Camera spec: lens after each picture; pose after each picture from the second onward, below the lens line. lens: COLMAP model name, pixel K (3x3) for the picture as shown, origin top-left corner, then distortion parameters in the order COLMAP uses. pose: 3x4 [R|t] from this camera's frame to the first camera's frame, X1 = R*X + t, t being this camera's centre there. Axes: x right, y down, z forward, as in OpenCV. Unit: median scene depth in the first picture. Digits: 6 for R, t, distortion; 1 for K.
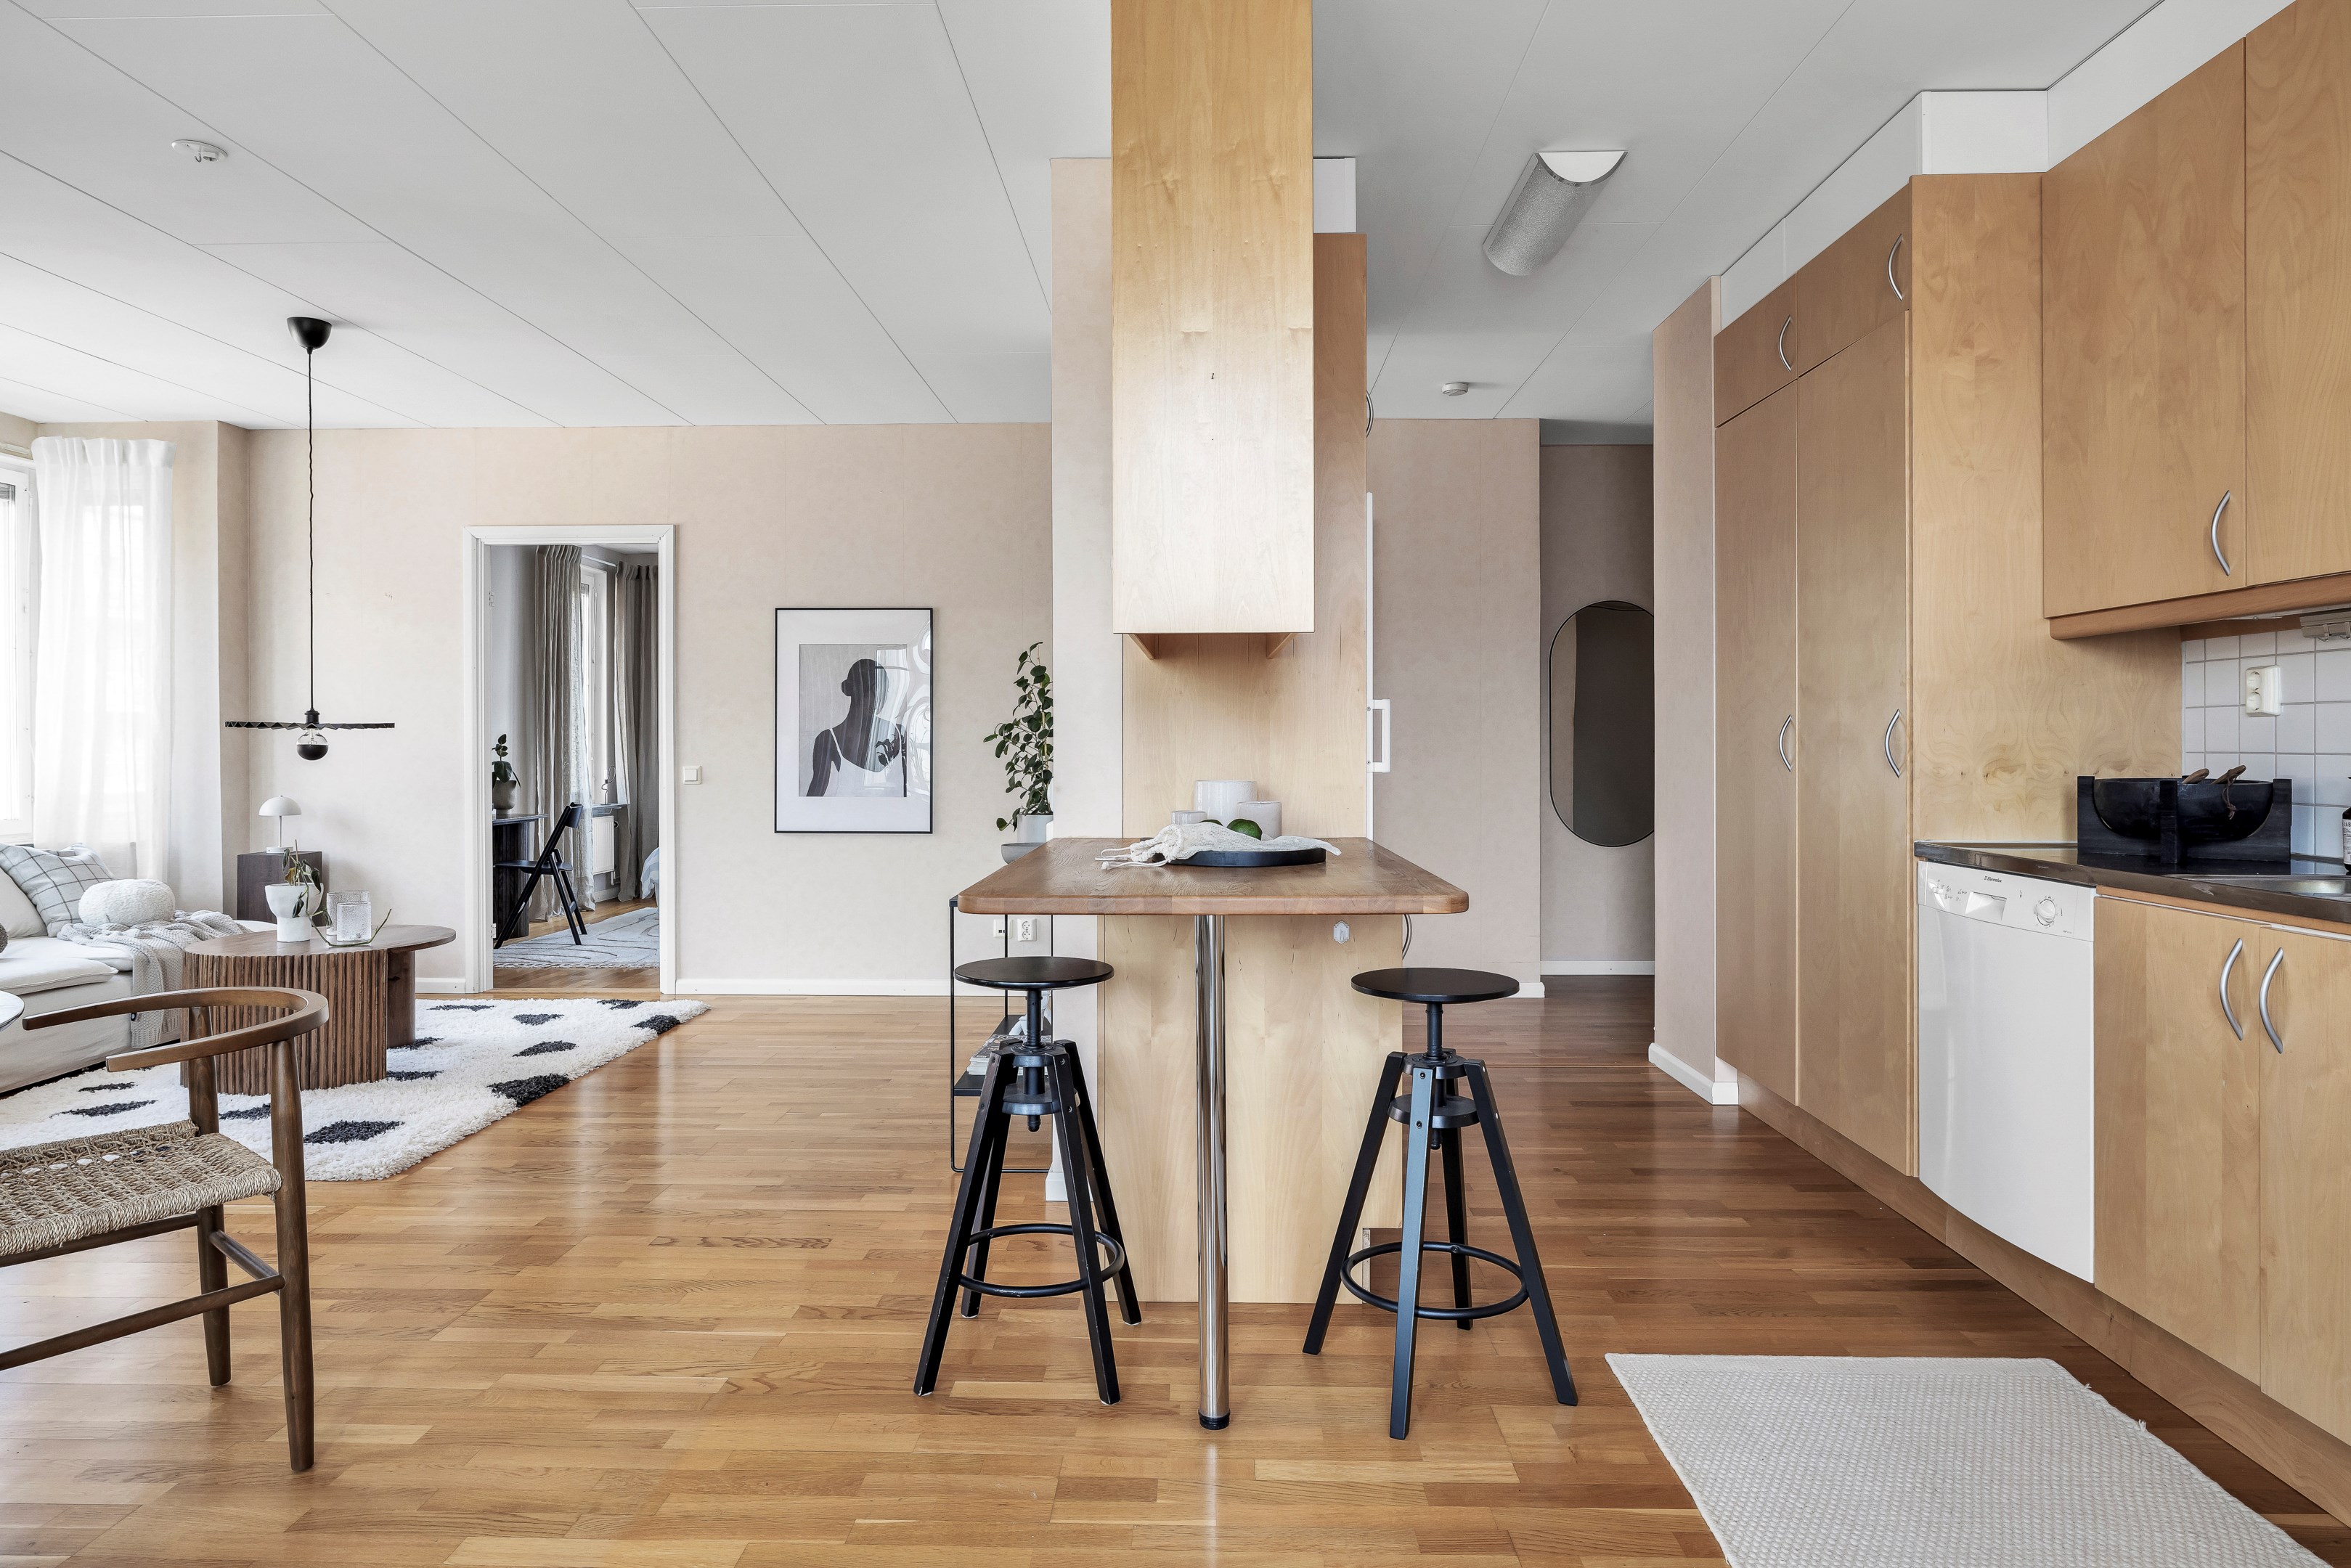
lens RADIAL K [[1382.8, 0, 1168.4], [0, 1382.8, 752.6], [0, 0, 1]] dist [-0.004191, -0.001250]
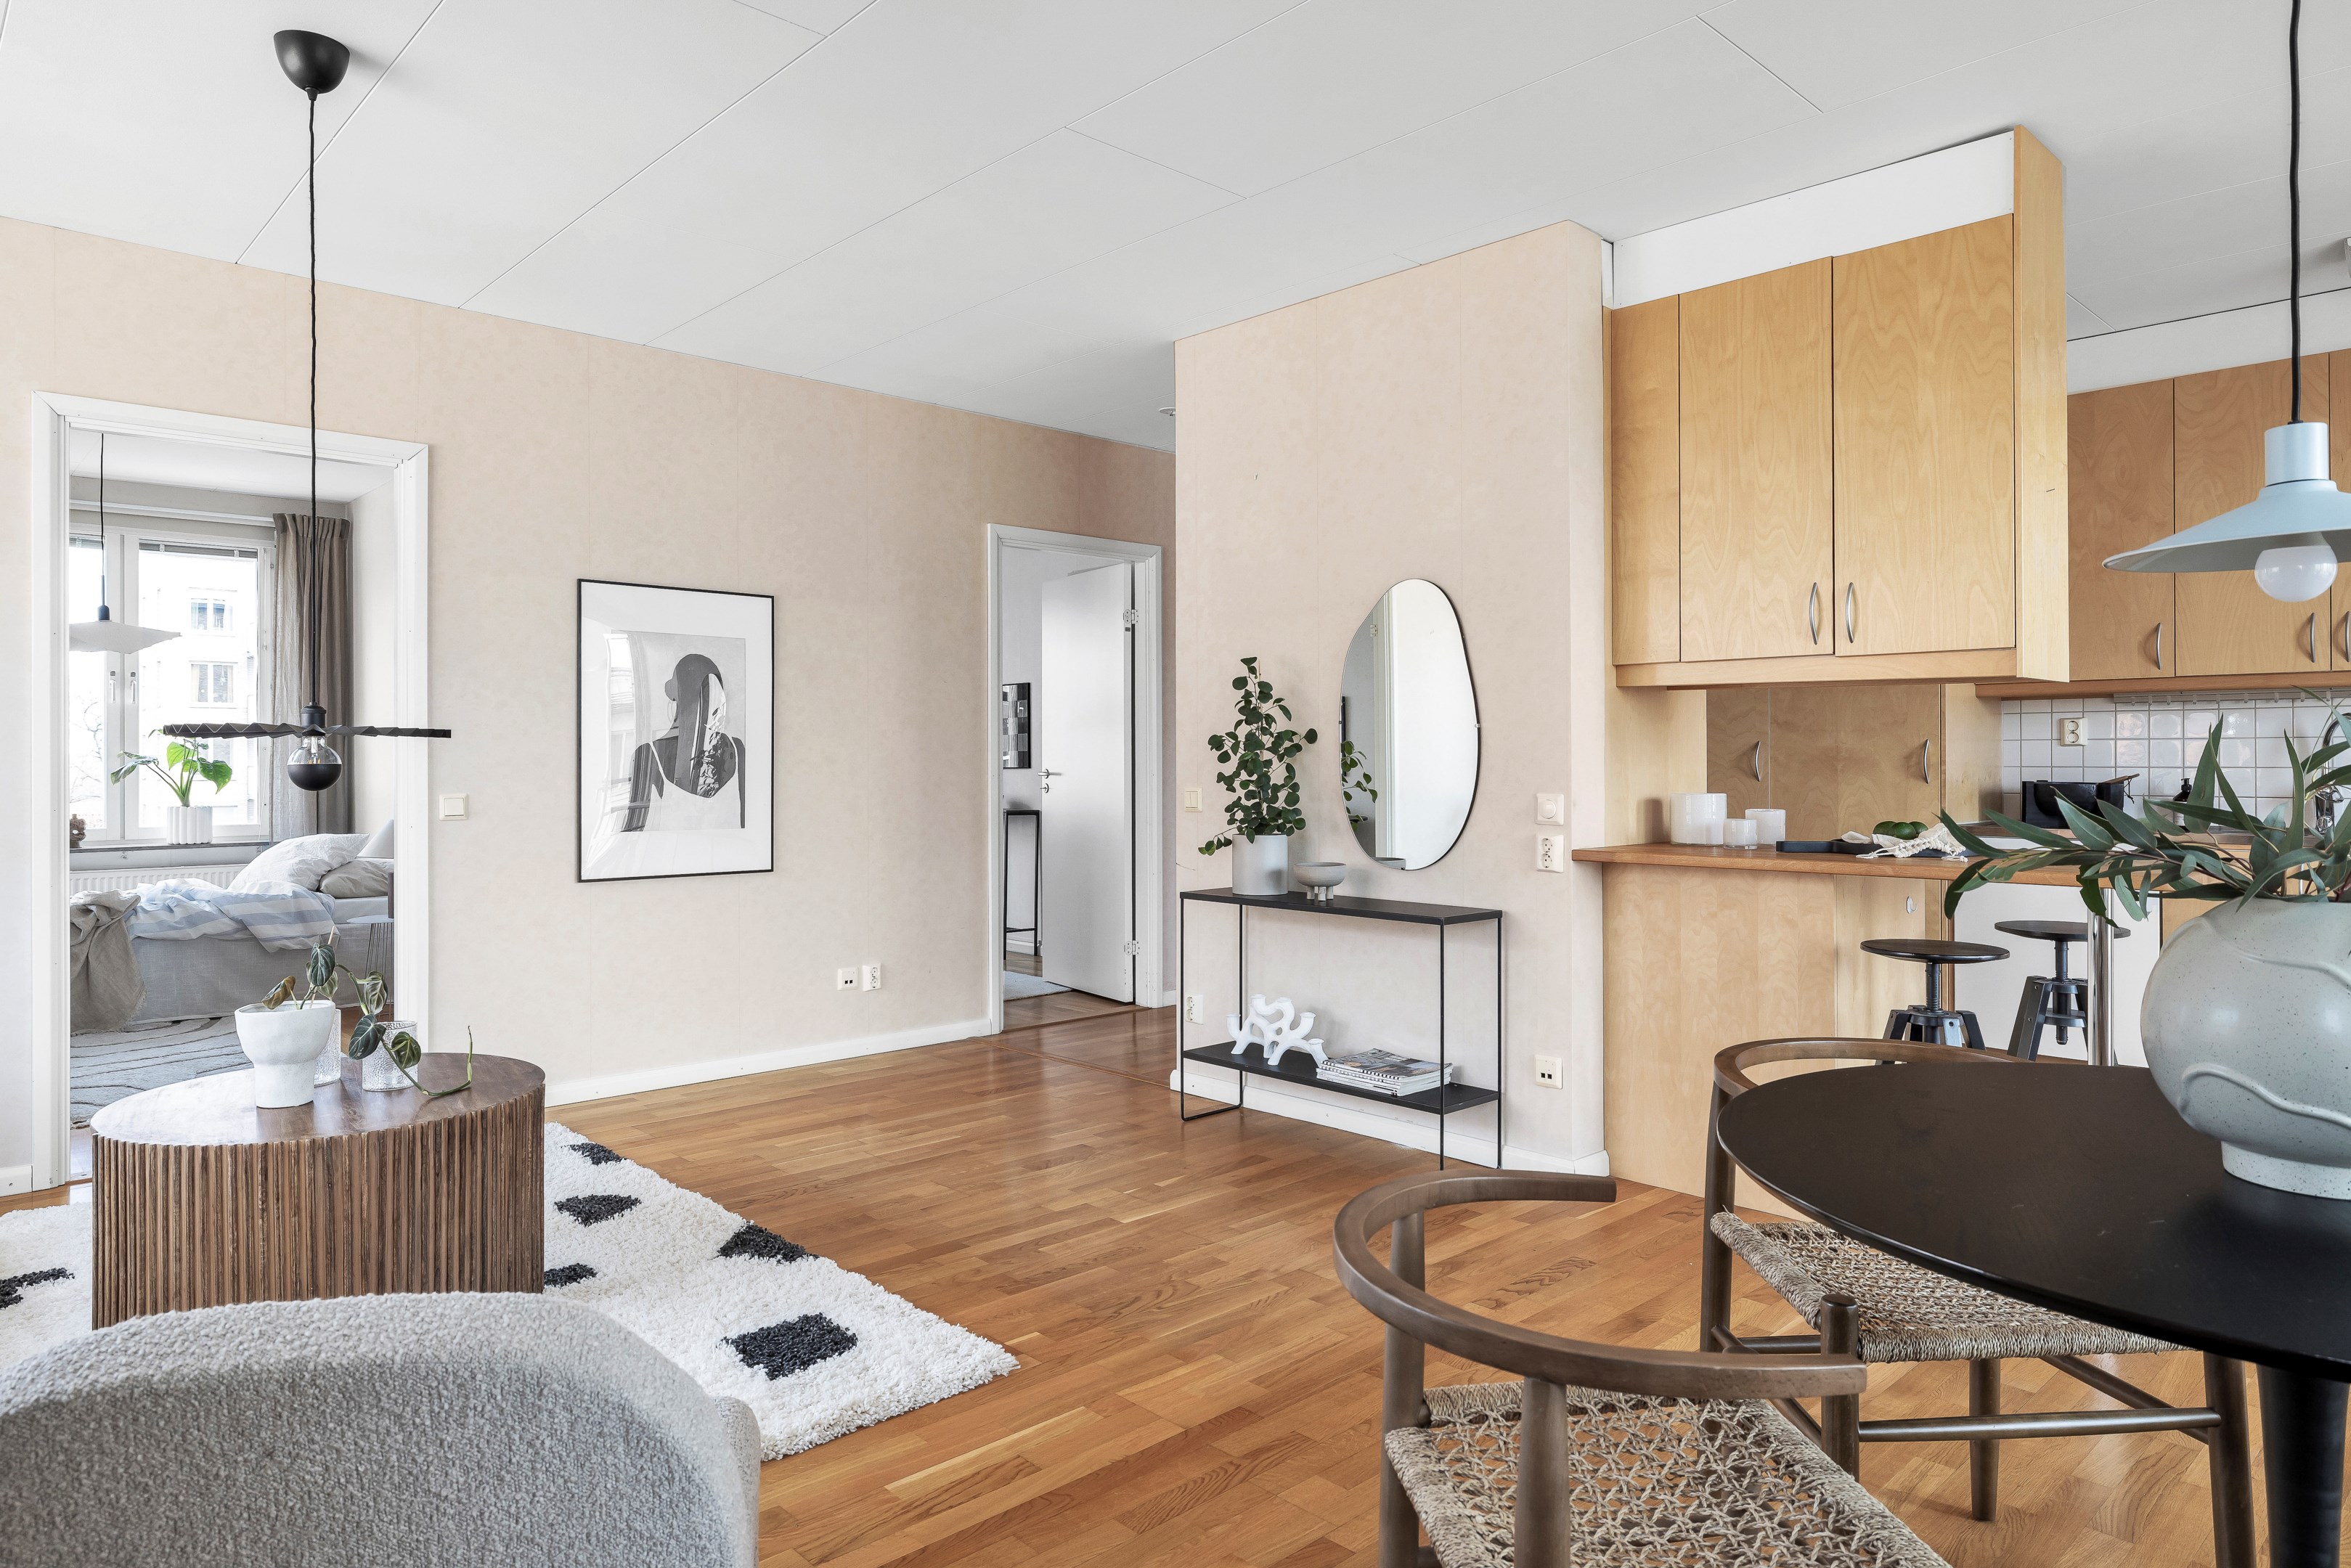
lens RADIAL K [[1420.6, 0, 1157.7], [0, 1420.6, 752.7], [0, 0, 1]] dist [-0.002136, -0.000055]
pose [[0.712290, 0.004182, 0.701873, -0.745189], [0.005097, 0.999925, -0.011130, -0.001895], [-0.701867, 0.011505, 0.712215, 0.300419]]
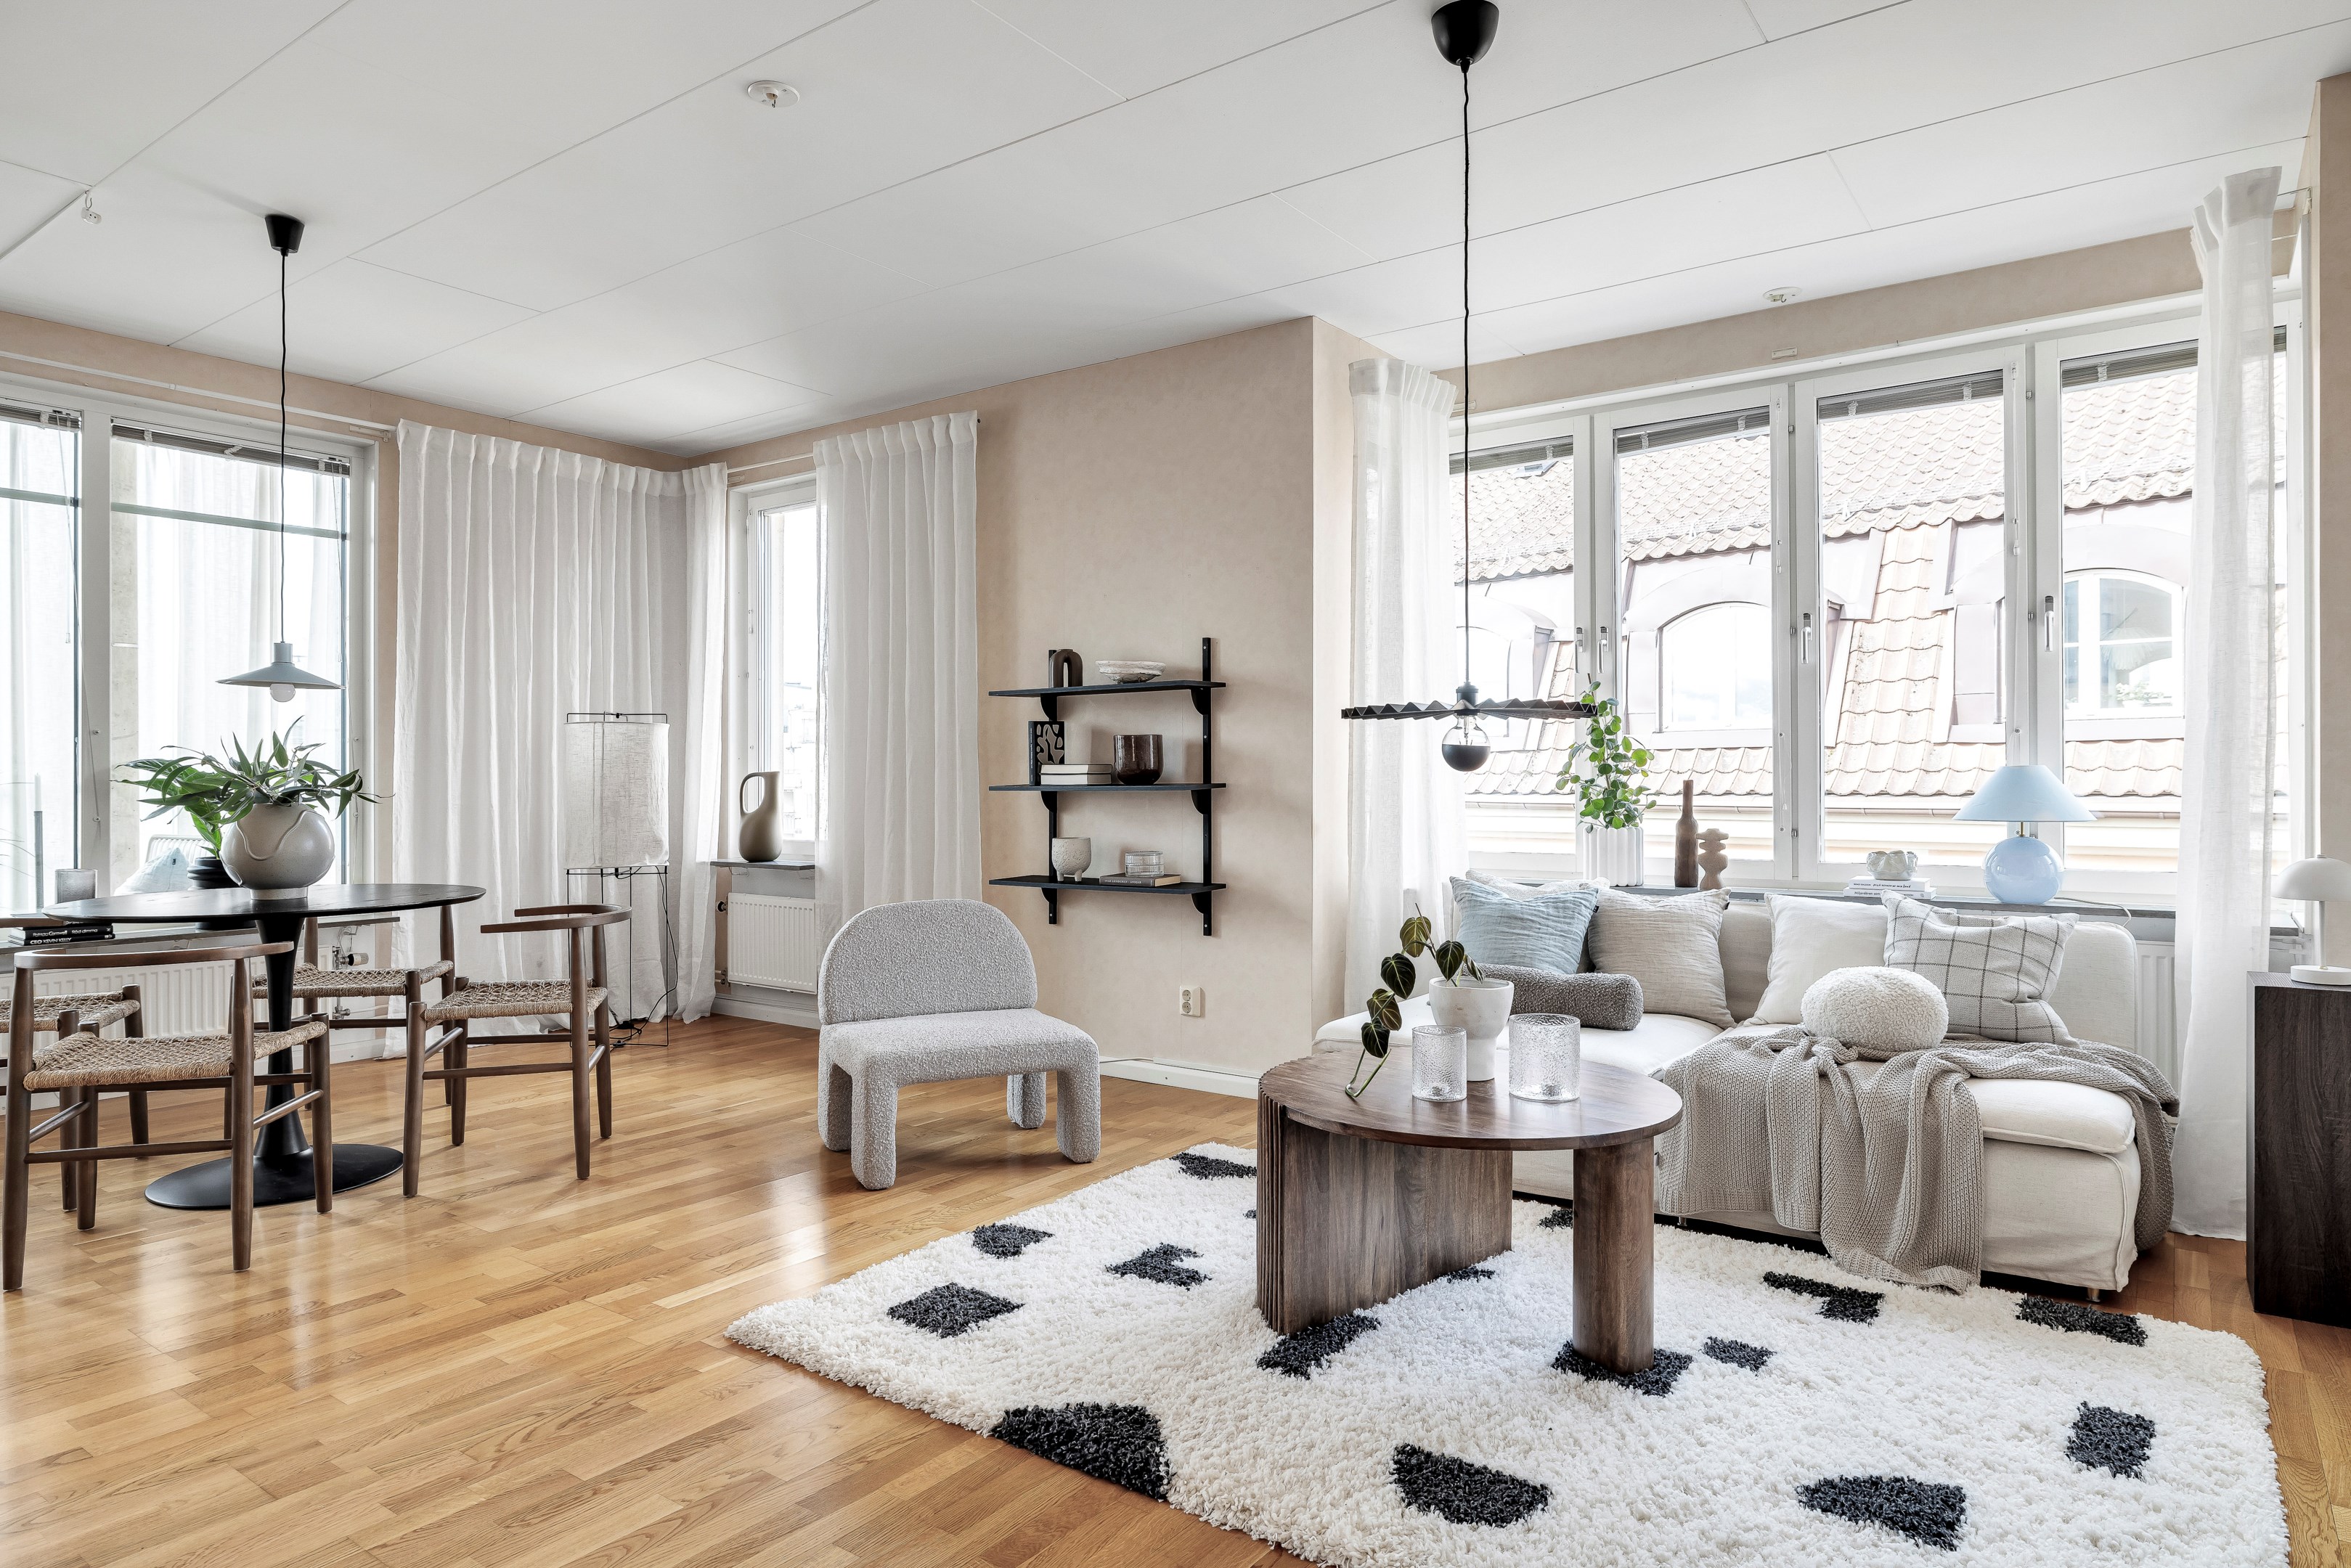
lens RADIAL K [[1382.4, 0, 1164.2], [0, 1382.4, 777.8], [0, 0, 1]] dist [-0.001947, 0.001872]
pose [[-0.568985, 0.000680, -0.822347, -0.067638], [-0.002728, 0.999993, 0.002714, 0.005939], [0.822343, 0.003788, -0.568979, 1.158198]]
